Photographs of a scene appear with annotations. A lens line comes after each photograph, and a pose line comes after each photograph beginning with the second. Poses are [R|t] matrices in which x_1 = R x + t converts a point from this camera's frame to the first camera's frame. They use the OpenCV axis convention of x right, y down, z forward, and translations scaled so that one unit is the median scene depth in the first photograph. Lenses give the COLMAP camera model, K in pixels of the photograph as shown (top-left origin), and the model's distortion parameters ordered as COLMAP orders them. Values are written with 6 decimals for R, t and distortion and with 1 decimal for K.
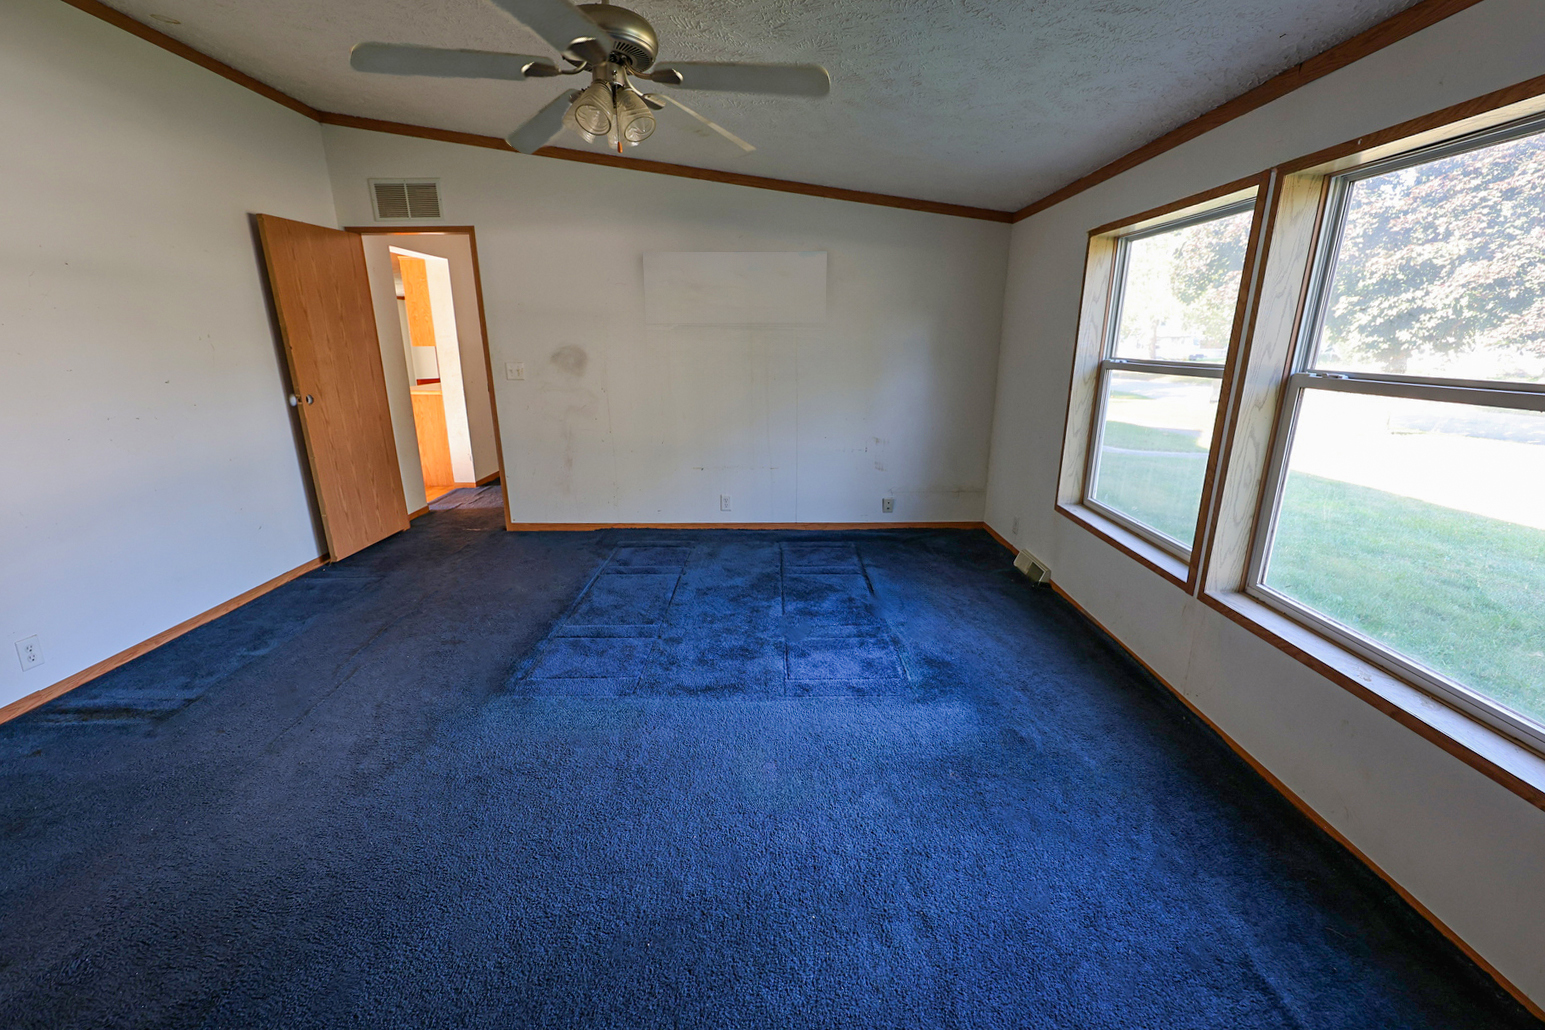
lens RADIAL K [[637.7, 0, 795.2], [0, 637.7, 512.8], [0, 0, 1]] dist [-0.001714, -0.000582]
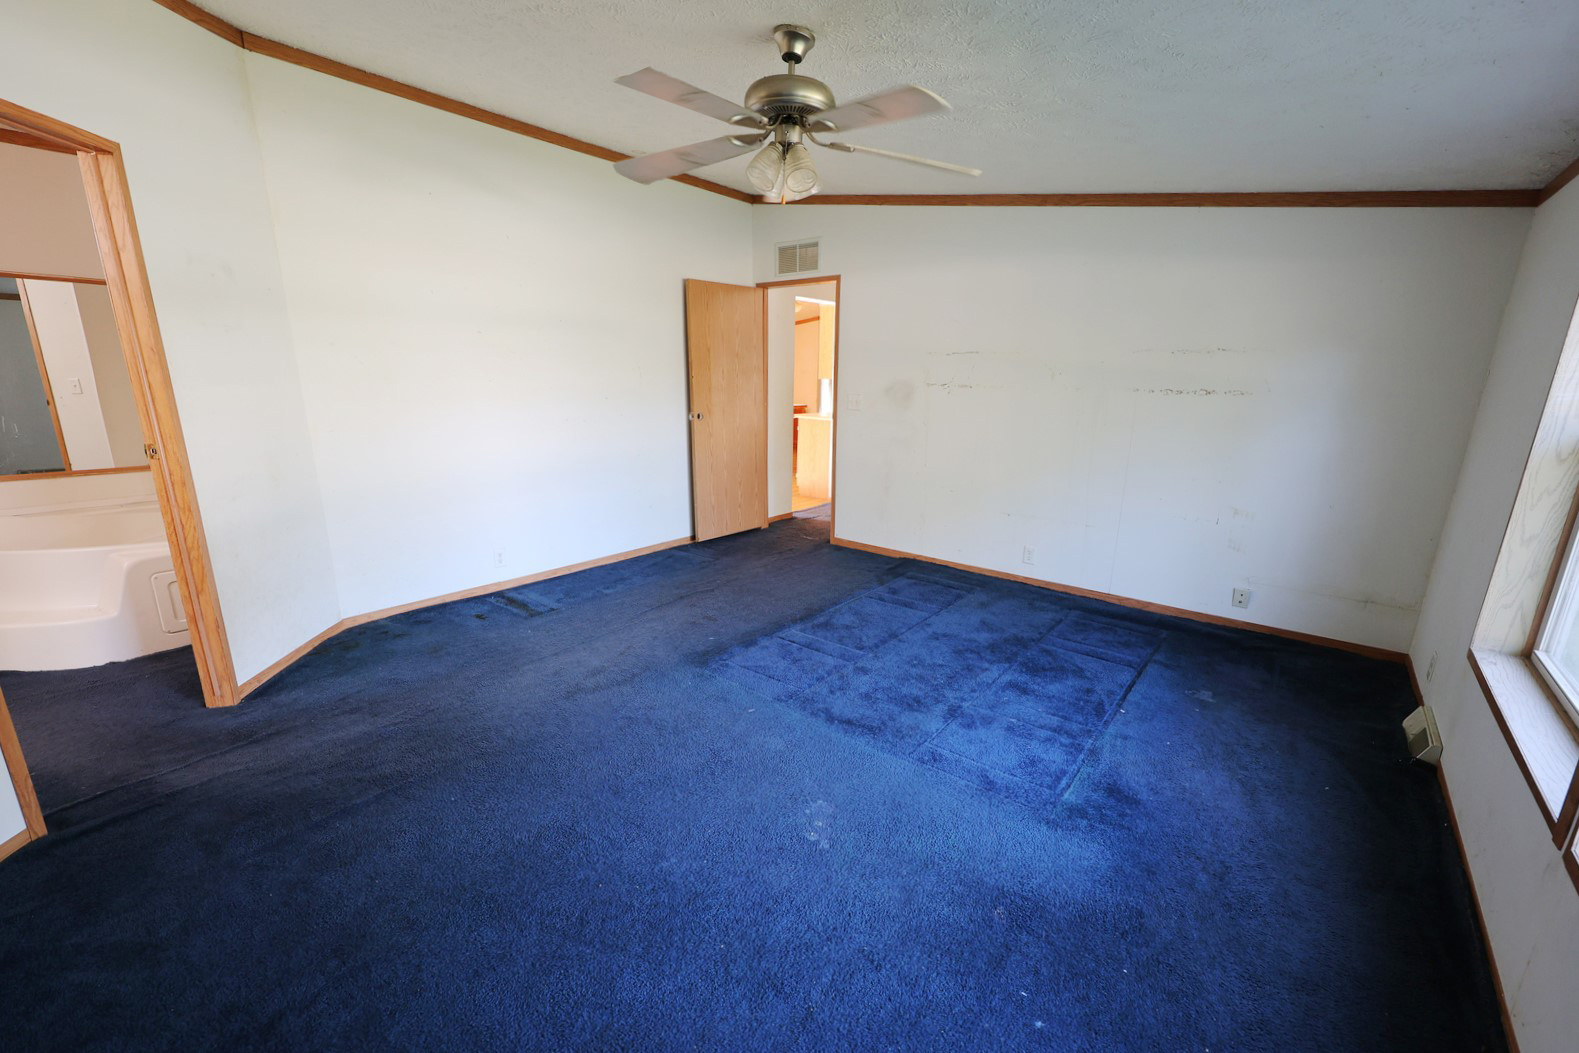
lens RADIAL K [[651.8, 0, 822.0], [0, 651.8, 539.2], [0, 0, 1]] dist [-0.001714, -0.000582]
pose [[0.778637, 0.167789, -0.604625, 0.283435], [-0.181201, 0.982659, 0.039346, -0.026935], [0.600742, 0.078922, 0.795538, 0.098202]]
